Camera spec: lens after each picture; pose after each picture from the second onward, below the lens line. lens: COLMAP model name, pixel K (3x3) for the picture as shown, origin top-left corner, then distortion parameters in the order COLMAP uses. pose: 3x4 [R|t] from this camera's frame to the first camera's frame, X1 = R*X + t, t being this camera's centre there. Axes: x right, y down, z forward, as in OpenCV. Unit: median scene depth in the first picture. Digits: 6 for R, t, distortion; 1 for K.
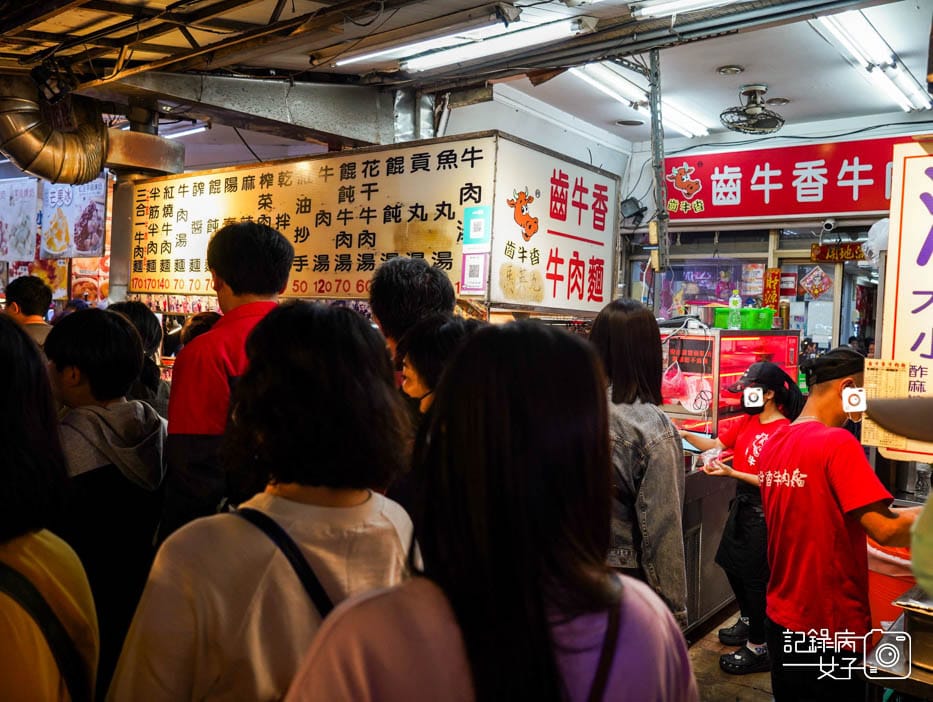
lens RADIAL K [[774.6, 0, 466.5], [0, 774.6, 351.0], [0, 0, 1]] dist [-0.036135, -0.001396]
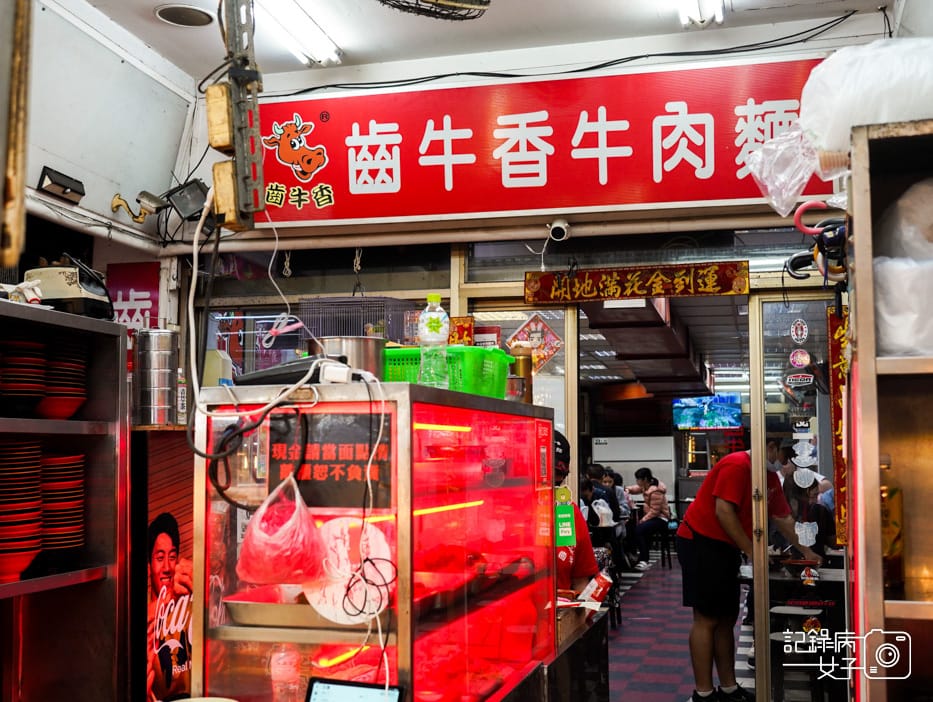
lens RADIAL K [[1070.0, 0, 466.5], [0, 1070.0, 351.0], [0, 0, 1]] dist [-0.012036, 0.008281]
pose [[0.908018, 0.010176, 0.418808, 0.094700], [0.048401, 0.990462, -0.129004, 0.015156], [-0.416126, 0.137408, 0.898865, 0.353187]]
